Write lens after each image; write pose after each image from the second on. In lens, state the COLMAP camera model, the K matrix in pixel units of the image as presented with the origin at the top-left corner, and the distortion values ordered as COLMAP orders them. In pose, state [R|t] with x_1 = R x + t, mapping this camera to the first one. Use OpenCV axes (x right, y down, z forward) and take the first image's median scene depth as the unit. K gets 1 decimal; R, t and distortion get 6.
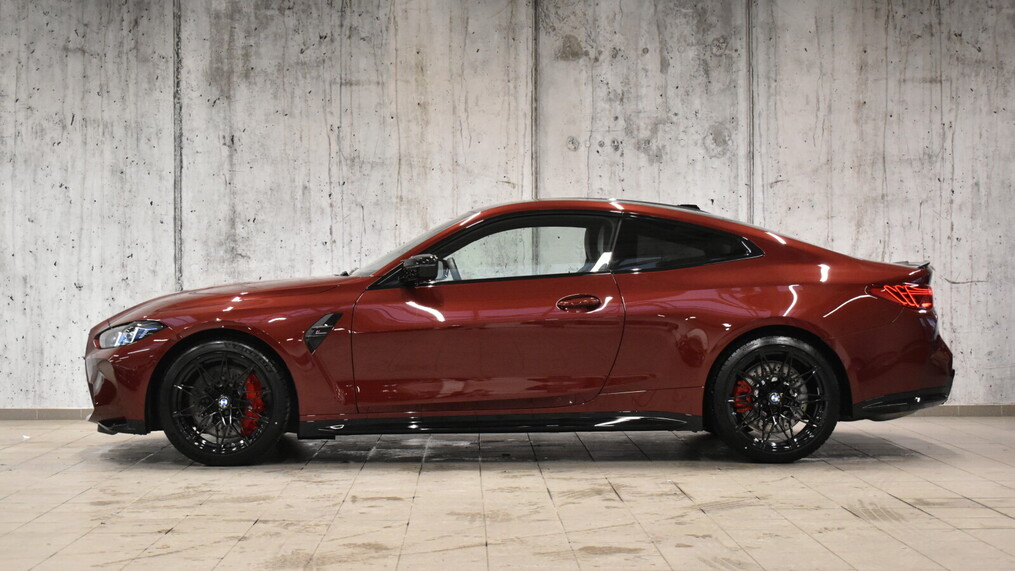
lens RADIAL K [[1719.3, 0, 507.5], [0, 1719.3, 285.7], [0, 0, 1]] dist [0.011823, 0.000000]
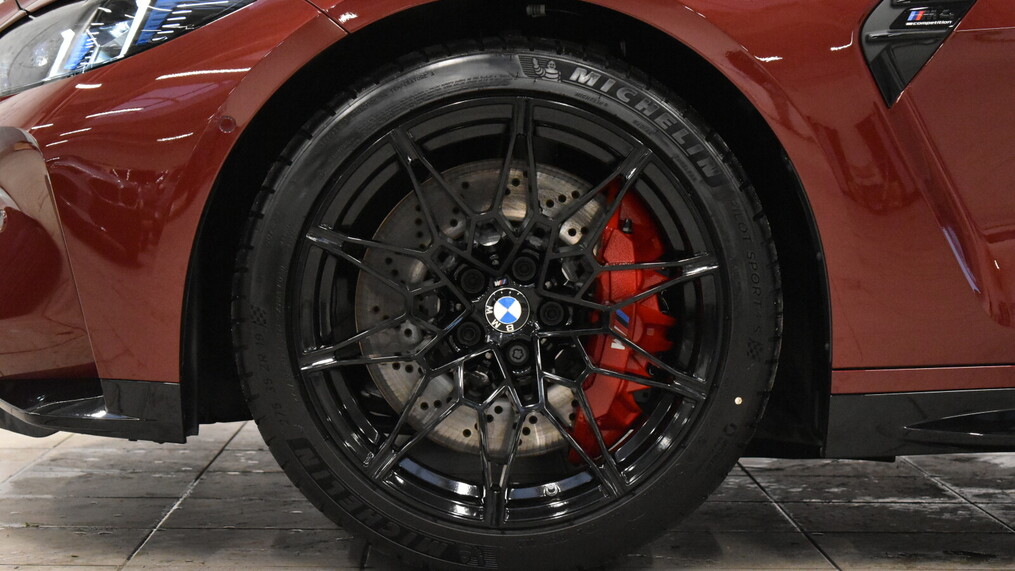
lens RADIAL K [[2251.7, 0, 507.2], [0, 2251.7, 286.7], [0, 0, 1]] dist [-0.052922, 0.000000]
pose [[0.999890, 0.003656, 0.014387, -0.219542], [-0.004298, 0.998984, 0.044850, 0.065167], [-0.014208, -0.044907, 0.998890, 0.888895]]
